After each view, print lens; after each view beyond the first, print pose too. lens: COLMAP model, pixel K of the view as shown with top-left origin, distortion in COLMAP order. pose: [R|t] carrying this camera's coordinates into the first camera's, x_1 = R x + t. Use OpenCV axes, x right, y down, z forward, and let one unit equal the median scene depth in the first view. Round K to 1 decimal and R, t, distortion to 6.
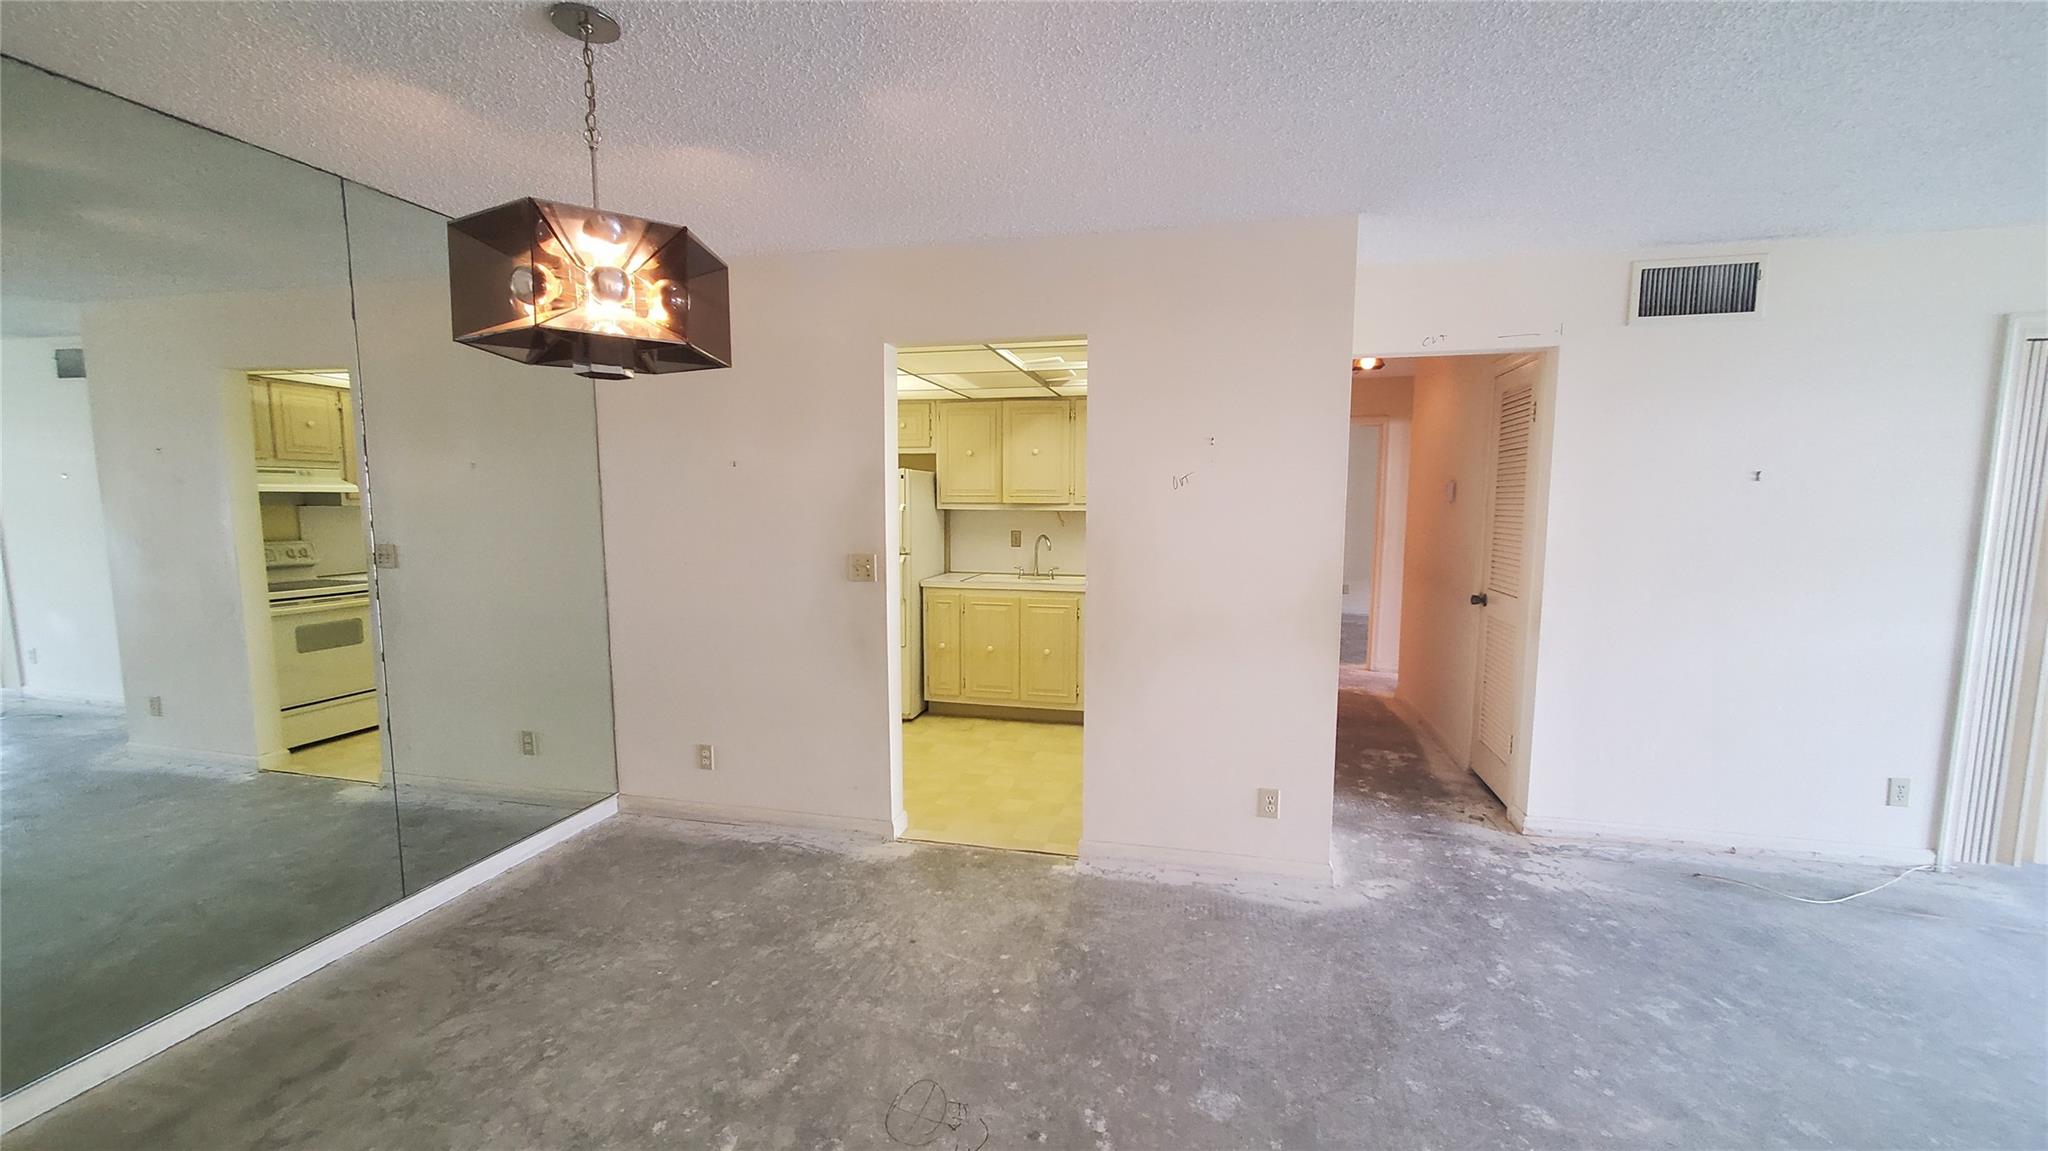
lens RADIAL K [[811.9, 0, 1016.1], [0, 811.9, 589.3], [0, 0, 1]] dist [0.000820, 0.000499]
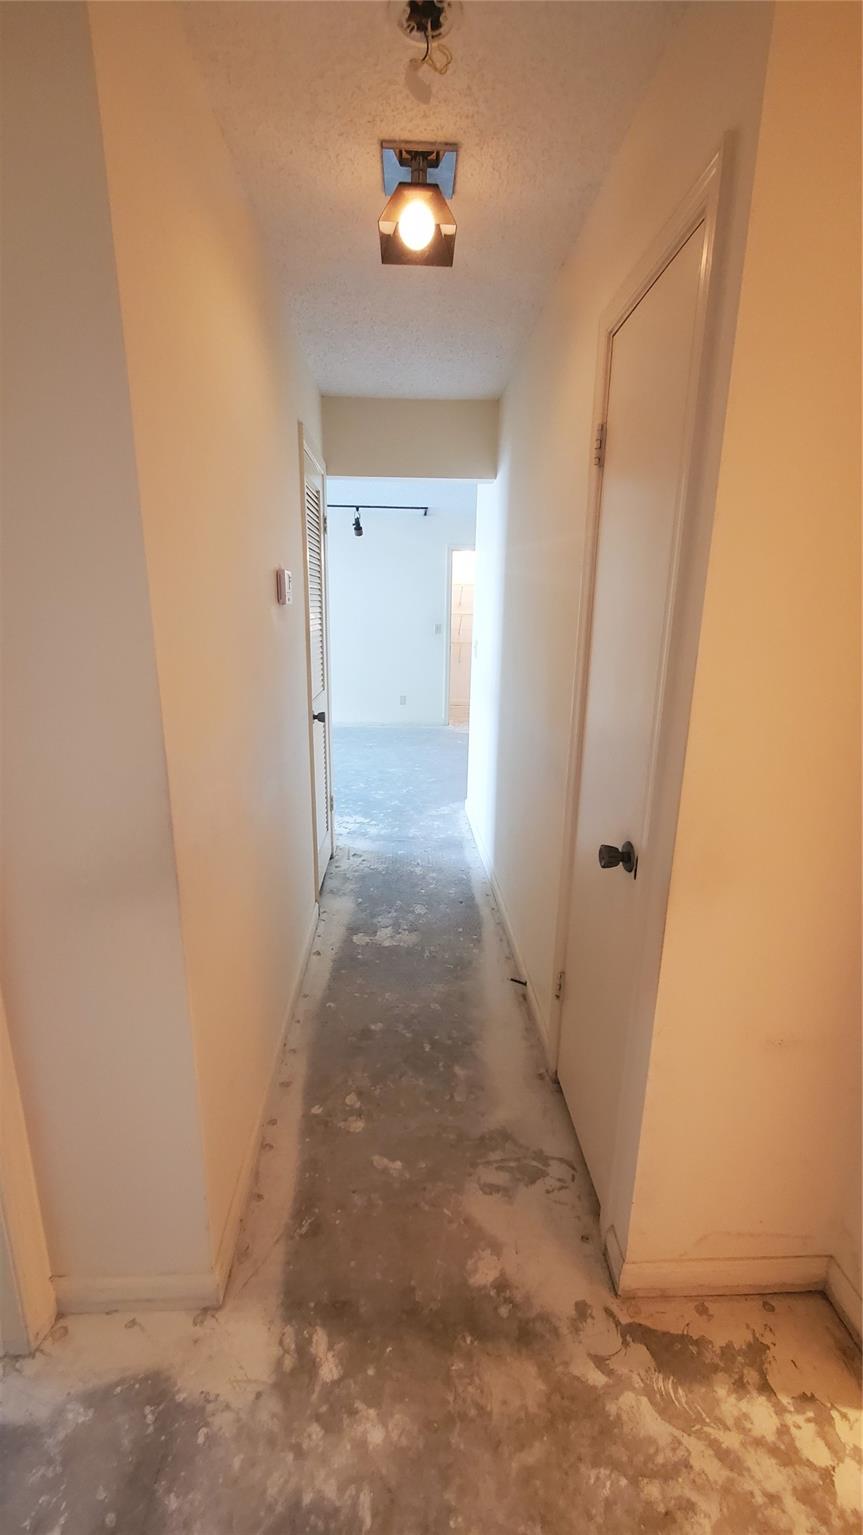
lens RADIAL K [[611.3, 0, 421.5], [0, 611.3, 761.1], [0, 0, 1]] dist [0.010042, -0.002587]
pose [[-0.962988, 0.050335, -0.264803, 0.733806], [-0.047916, 0.934794, 0.351943, -0.213724], [0.265251, 0.351605, -0.897784, 1.891321]]
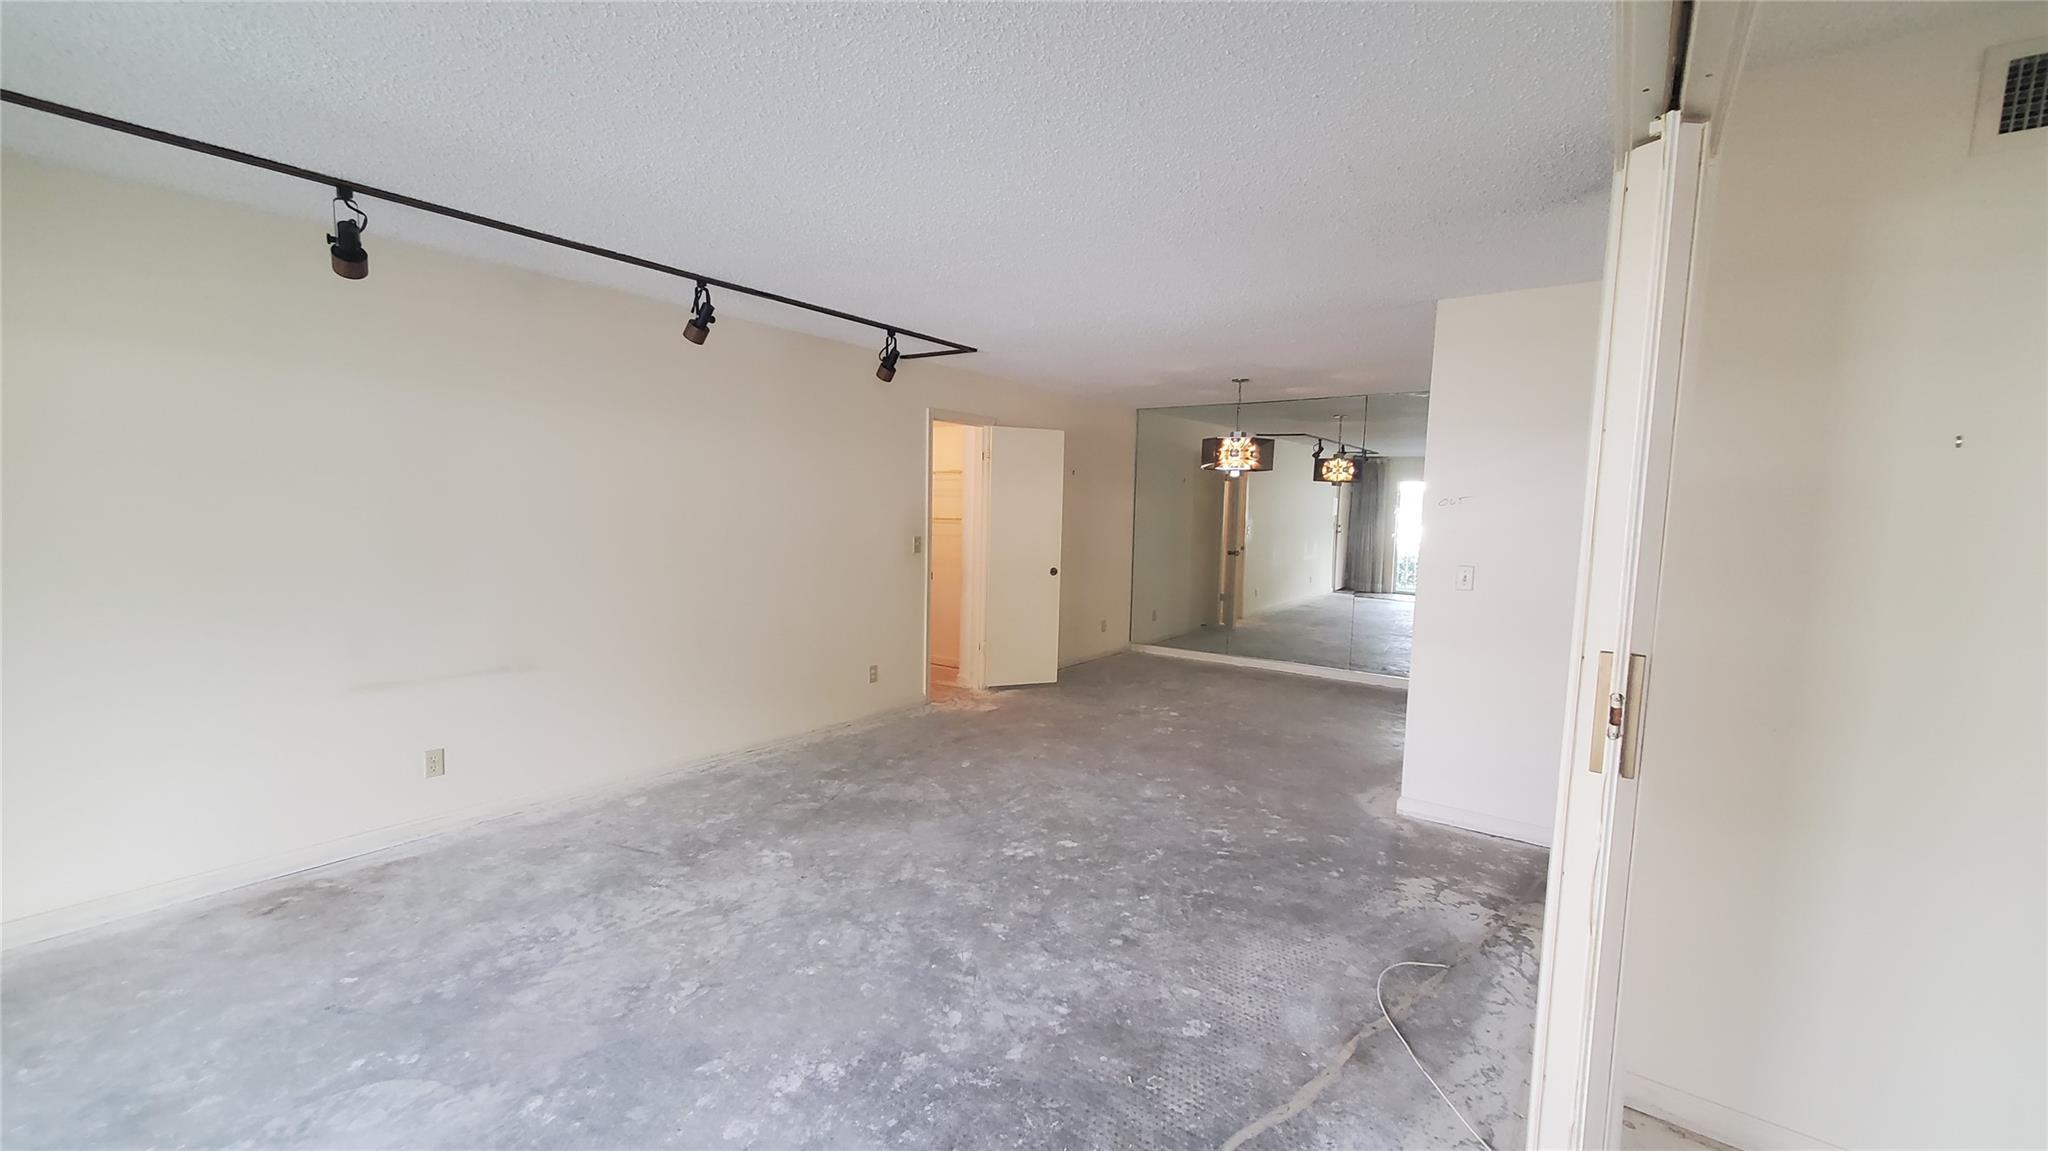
lens RADIAL K [[815.6, 0, 1014.8], [0, 815.6, 587.9], [0, 0, 1]] dist [0.010042, -0.002587]
pose [[-0.388877, 0.080287, -0.917785, 1.509306], [-0.126309, 0.982142, 0.139436, -0.078013], [0.912590, 0.170148, -0.371792, 0.726769]]
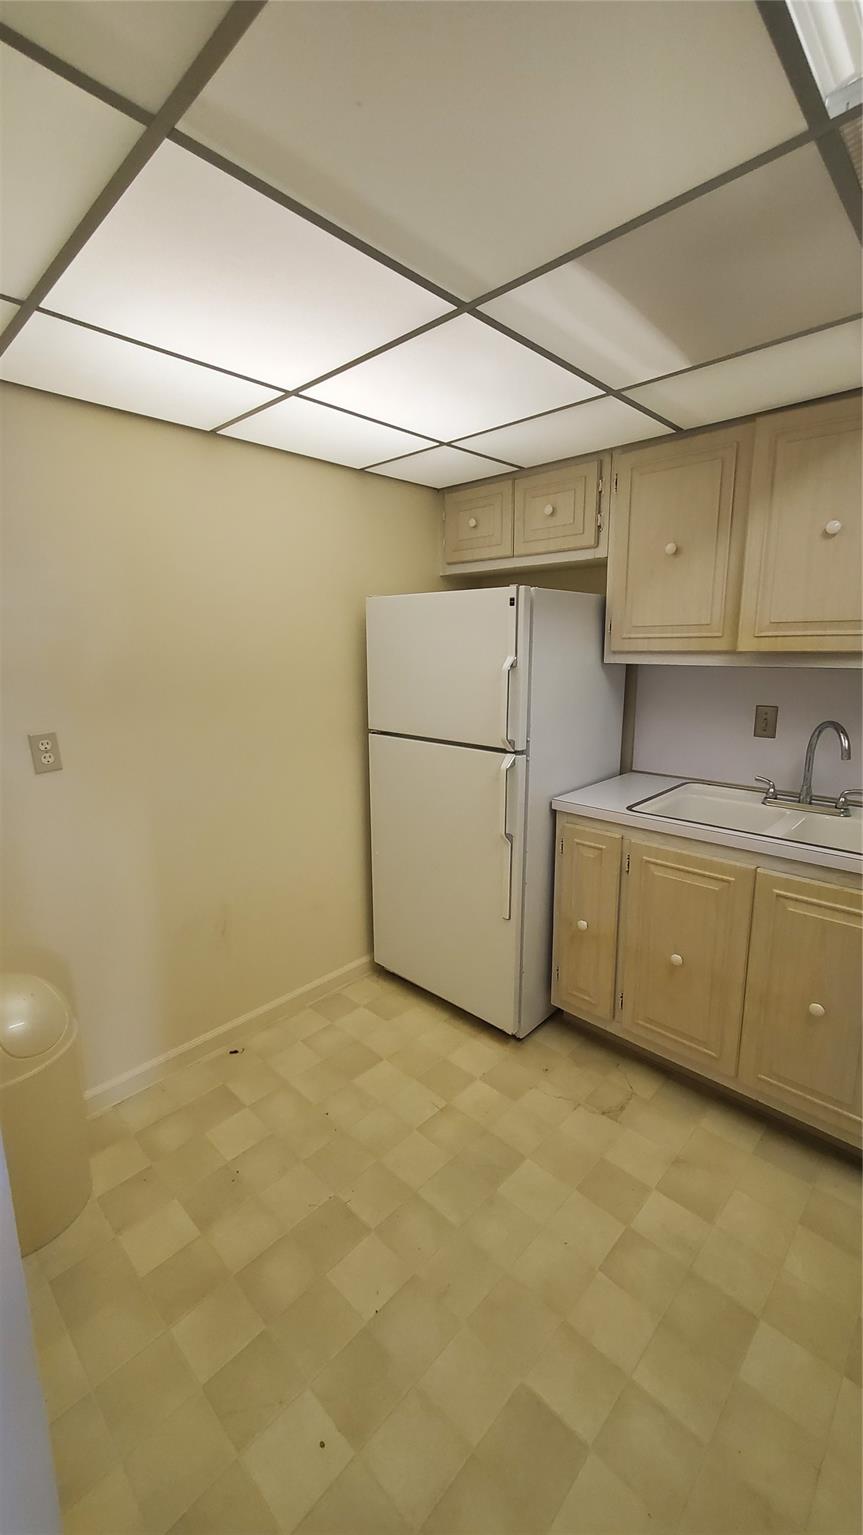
lens RADIAL K [[611.3, 0, 421.5], [0, 611.3, 761.1], [0, 0, 1]] dist [0.010042, -0.002587]
pose [[0.858359, 0.083551, -0.506200, 0.017771], [-0.040981, 0.994664, 0.094684, -0.102855], [0.511410, -0.060528, 0.857203, 0.886781]]
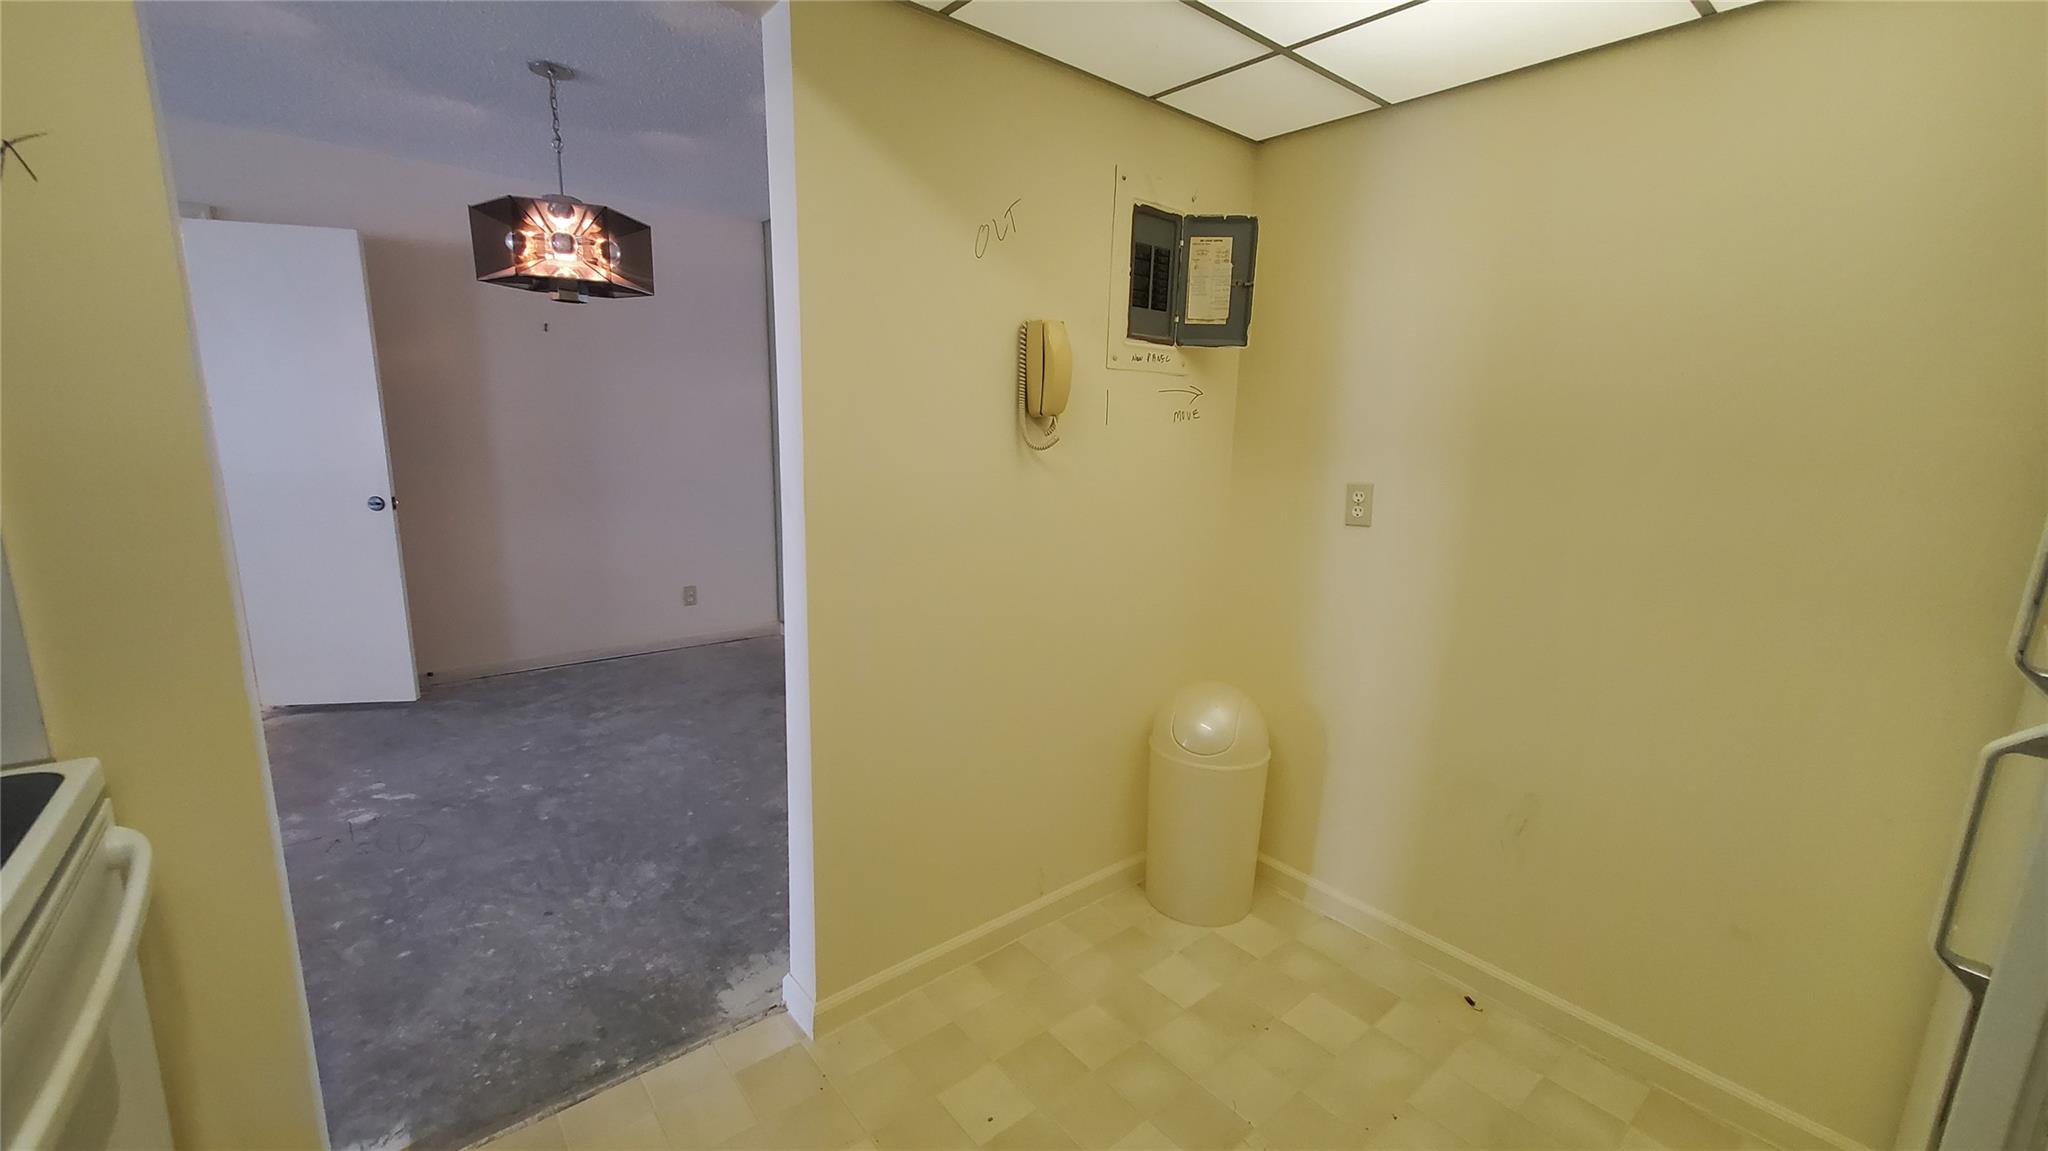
lens RADIAL K [[815.6, 0, 1014.8], [0, 815.6, 587.9], [0, 0, 1]] dist [0.010042, -0.002587]
pose [[-0.602387, 0.136942, -0.786369, 0.146798], [-0.118359, 0.958958, 0.257665, -0.117504], [0.789380, 0.248288, -0.561456, 1.298172]]
